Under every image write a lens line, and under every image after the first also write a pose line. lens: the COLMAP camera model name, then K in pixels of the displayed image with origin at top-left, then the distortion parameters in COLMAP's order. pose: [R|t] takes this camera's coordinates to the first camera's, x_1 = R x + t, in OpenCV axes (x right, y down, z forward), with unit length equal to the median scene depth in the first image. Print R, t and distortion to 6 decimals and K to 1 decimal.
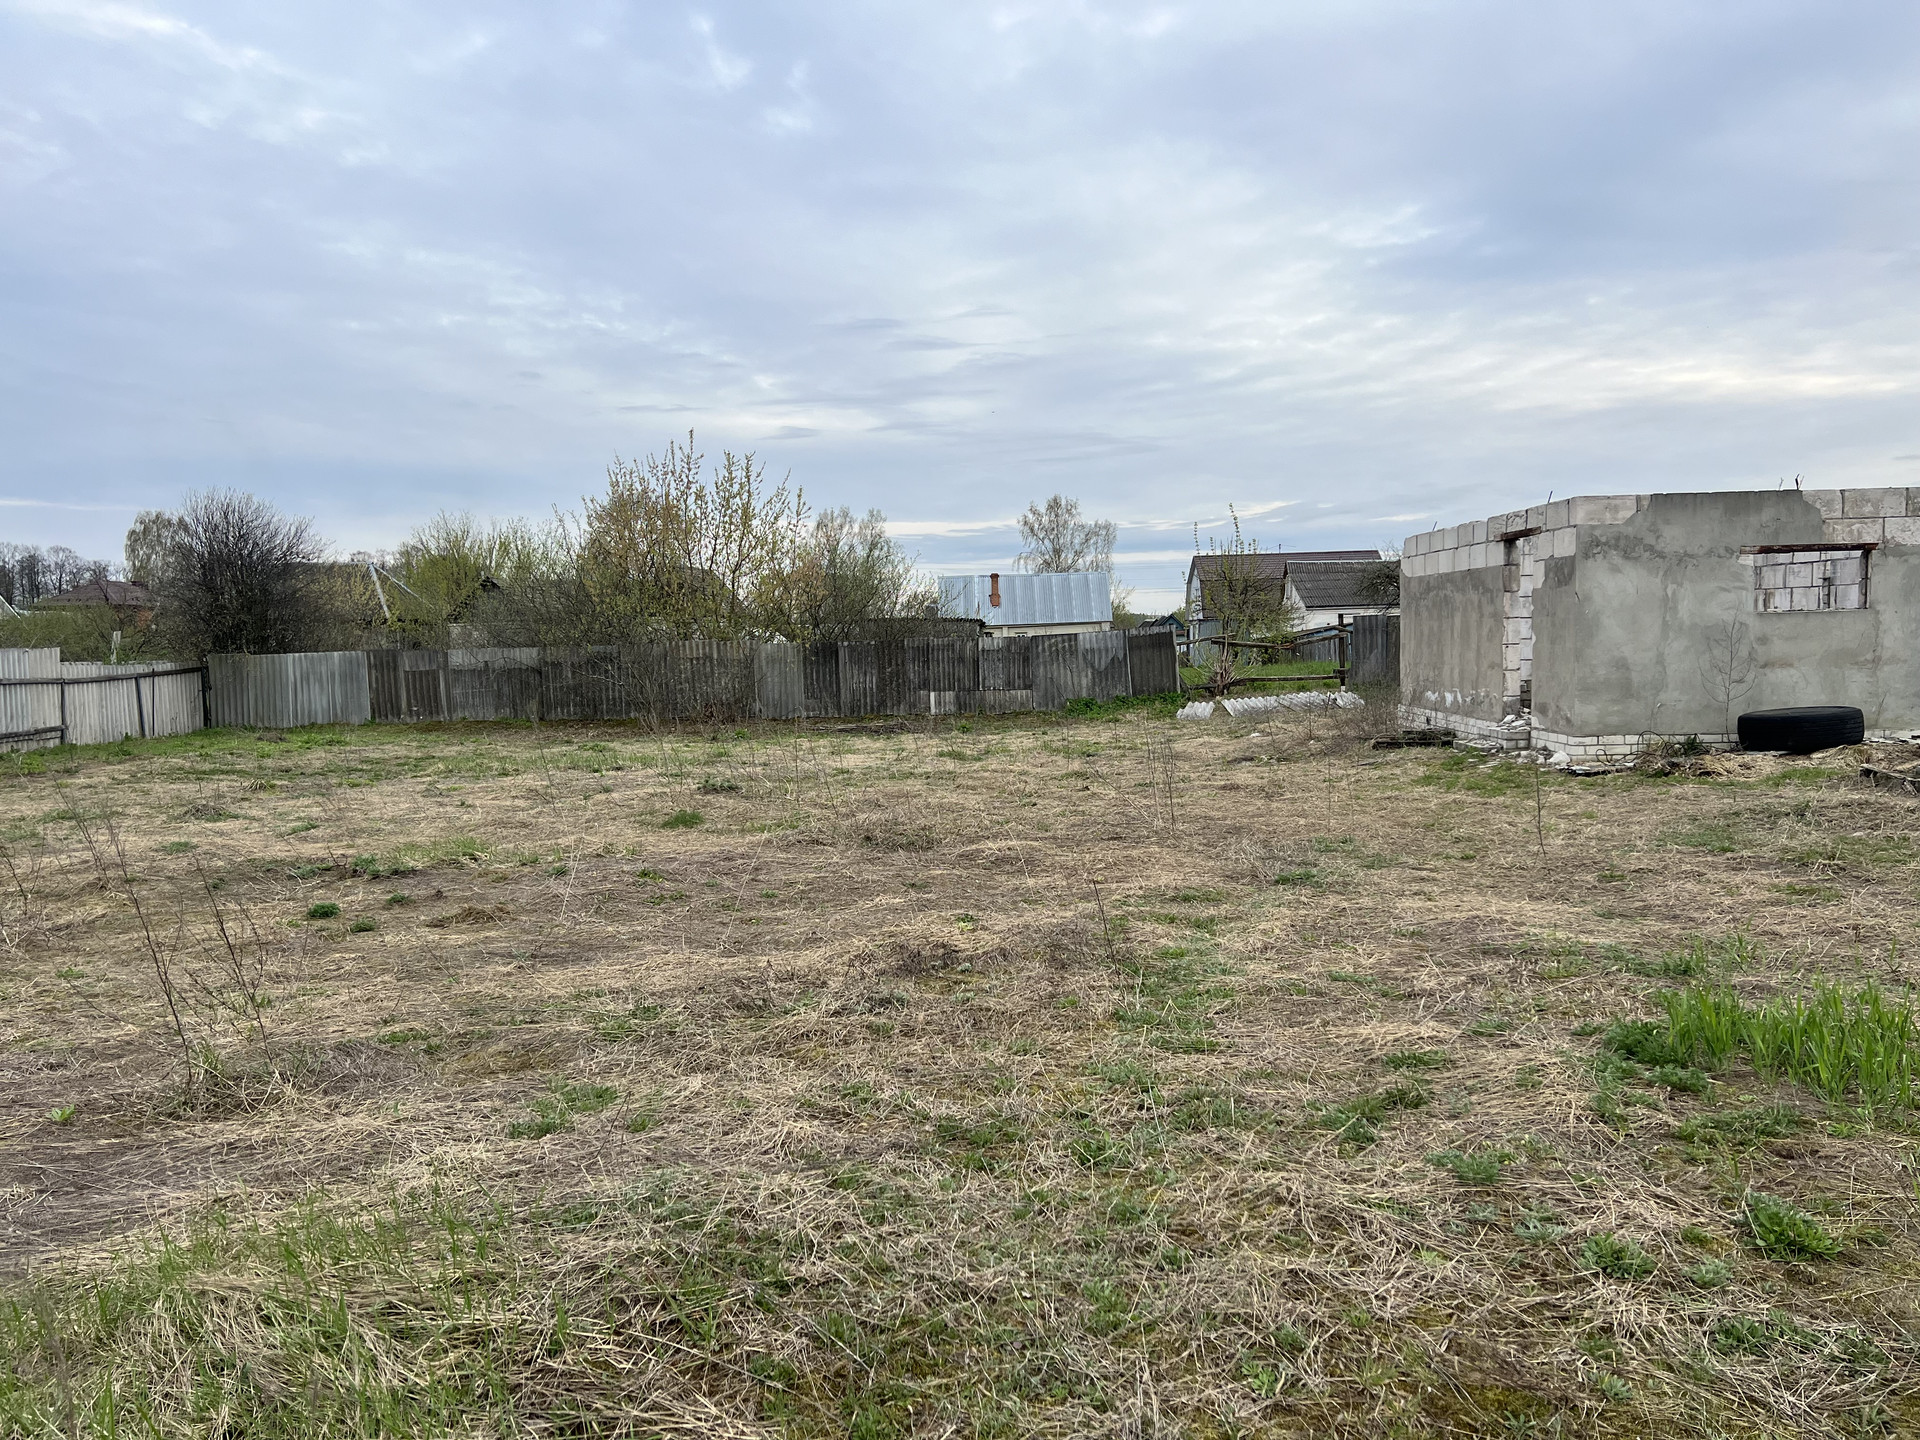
lens RADIAL K [[1440.7, 0, 996.8], [0, 1440.7, 703.8], [0, 0, 1]] dist [0.058712, -0.065203]
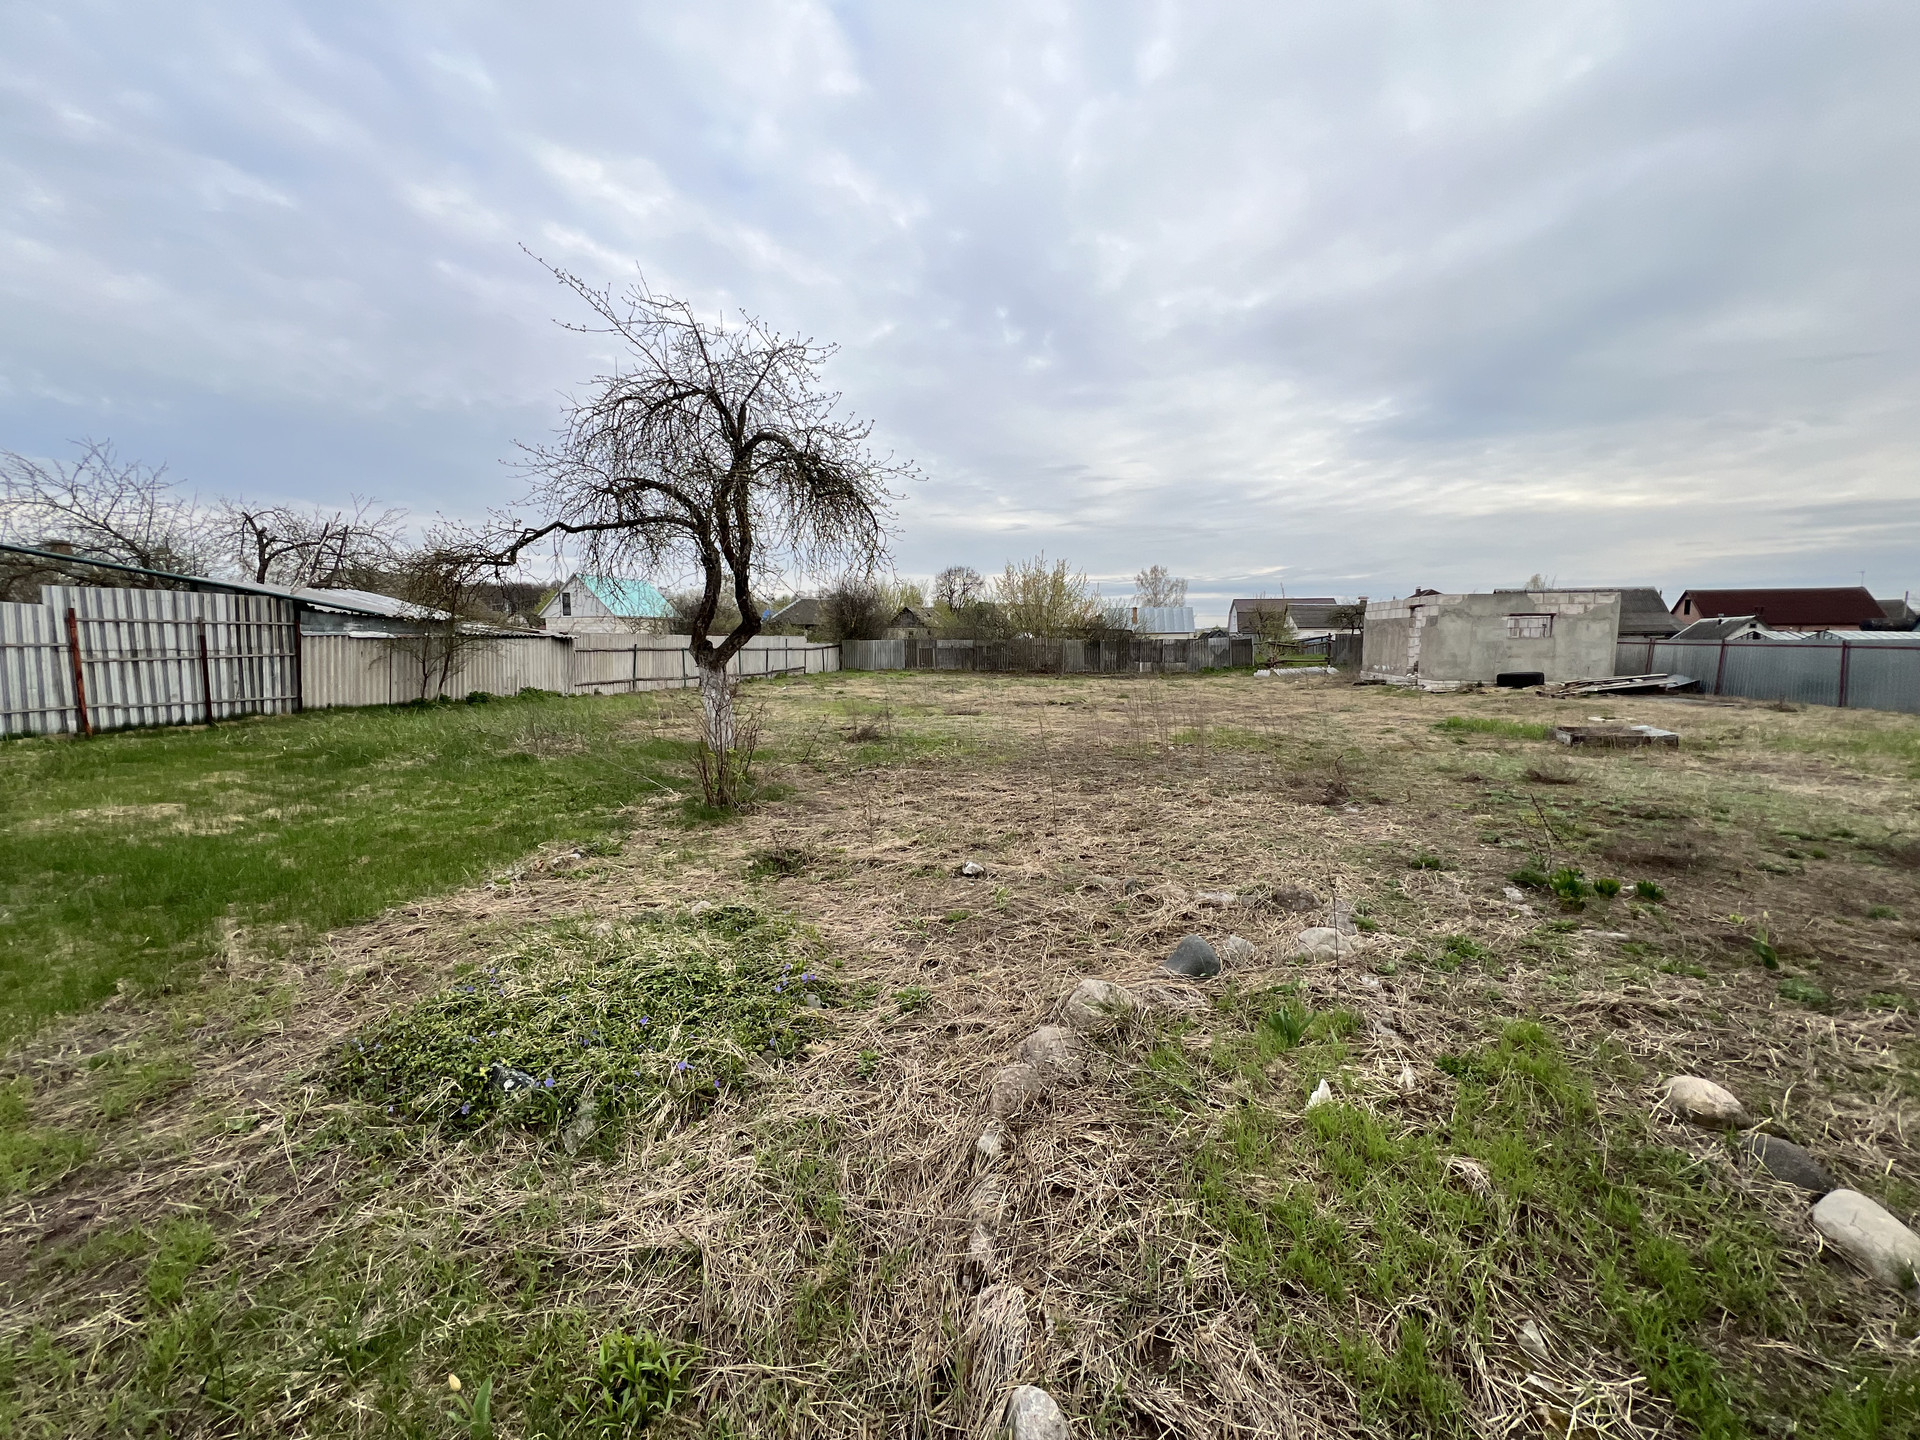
lens RADIAL K [[768.4, 0, 962.0], [0, 768.4, 707.4], [0, 0, 1]] dist [-0.001526, 0.000141]
pose [[0.980096, 0.040119, -0.194427, -0.082567], [-0.031565, 0.998401, 0.046901, 0.013782], [0.195998, -0.039830, 0.979795, -0.256791]]
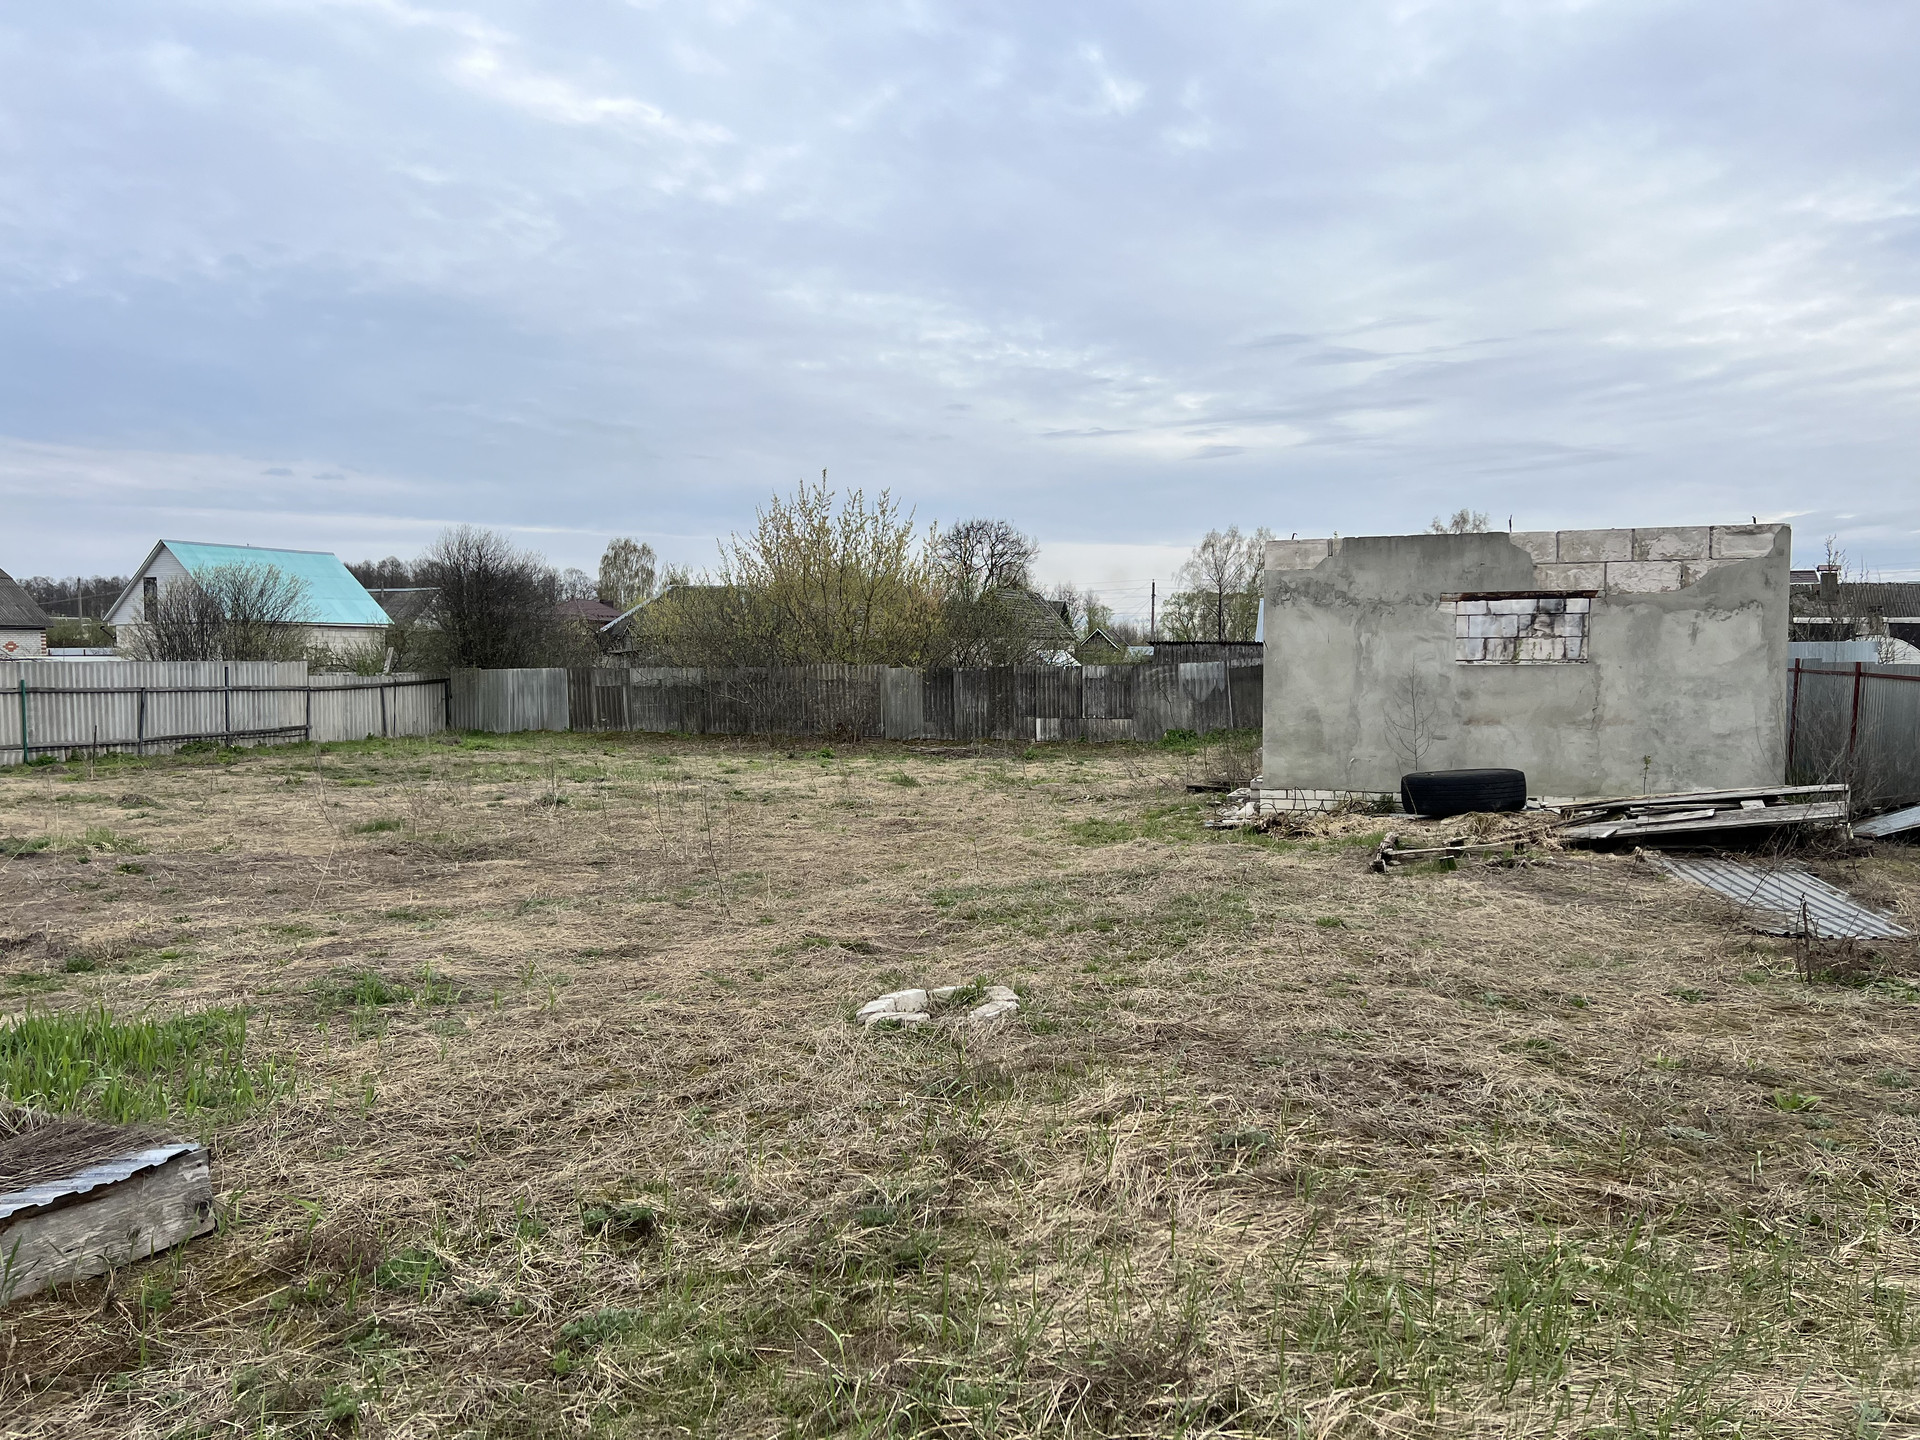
lens RADIAL K [[1440.7, 0, 954.9], [0, 1440.7, 731.3], [0, 0, 1]] dist [0.058712, -0.065203]
pose [[0.952879, 0.033293, -0.301518, 0.203781], [-0.031741, 0.999446, 0.010048, -0.007935], [0.301685, -0.000004, 0.953408, 0.010016]]
